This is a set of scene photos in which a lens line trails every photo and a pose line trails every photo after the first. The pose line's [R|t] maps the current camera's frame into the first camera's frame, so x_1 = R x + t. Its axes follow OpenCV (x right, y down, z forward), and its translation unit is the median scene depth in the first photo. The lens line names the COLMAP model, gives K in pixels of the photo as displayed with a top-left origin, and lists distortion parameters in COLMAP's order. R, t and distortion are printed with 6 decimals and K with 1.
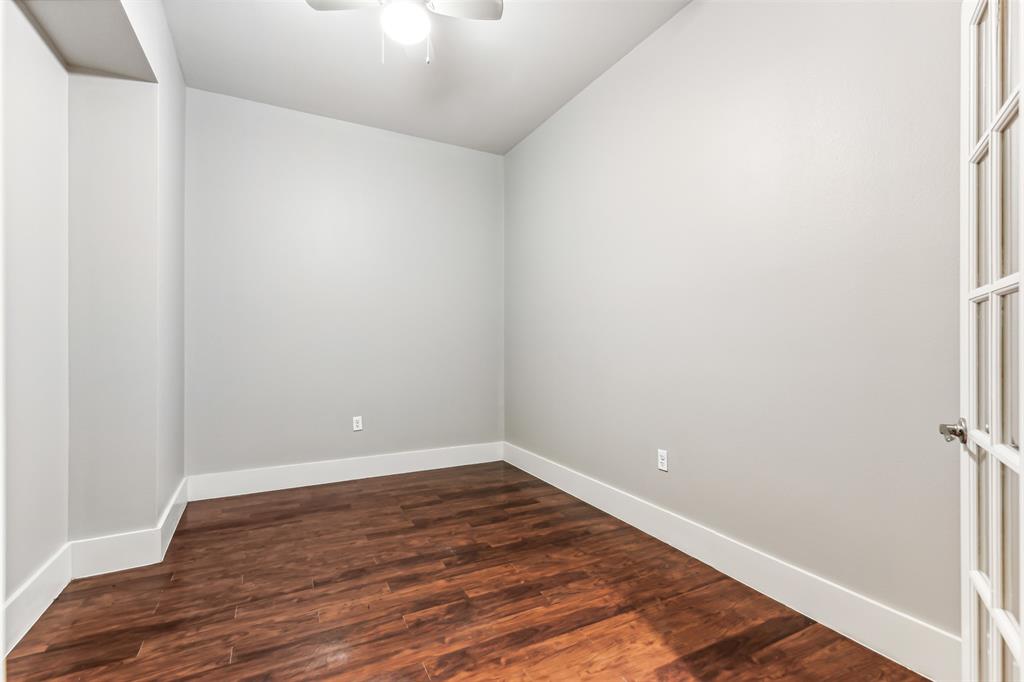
lens RADIAL K [[466.5, 0, 512.0], [0, 466.5, 342.6], [0, 0, 1]] dist [0.005025, -0.000415]
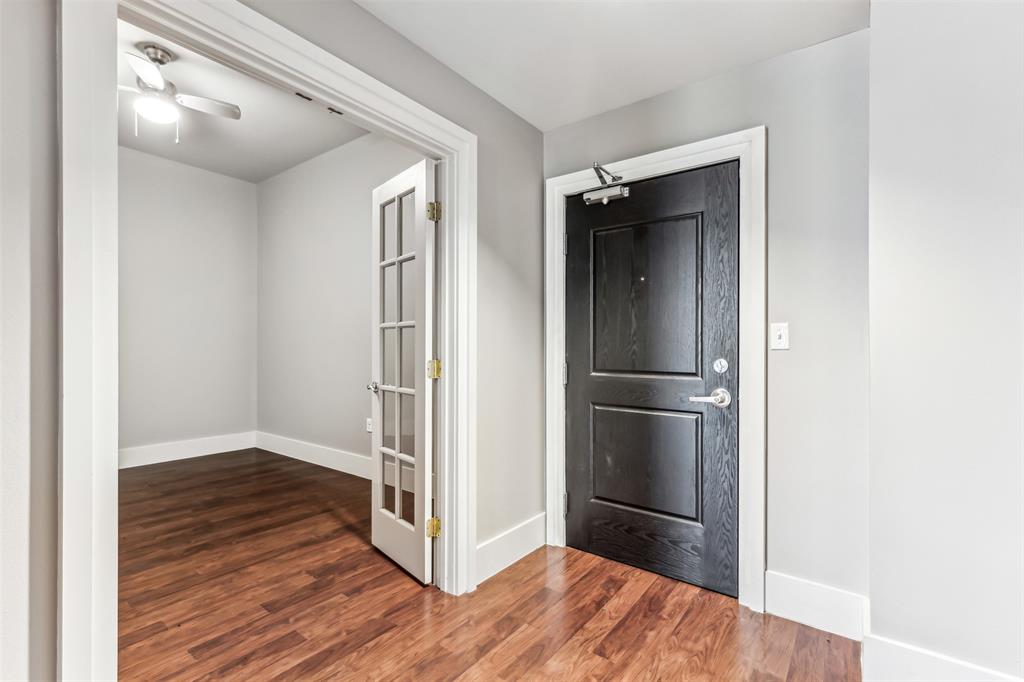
lens RADIAL K [[466.5, 0, 515.8], [0, 466.5, 346.8], [0, 0, 1]] dist [0.005025, -0.000415]
pose [[0.899149, 0.002054, 0.437637, 0.103345], [-0.004538, 0.999979, 0.004629, -0.007646], [-0.437618, -0.006148, 0.899140, -0.614904]]
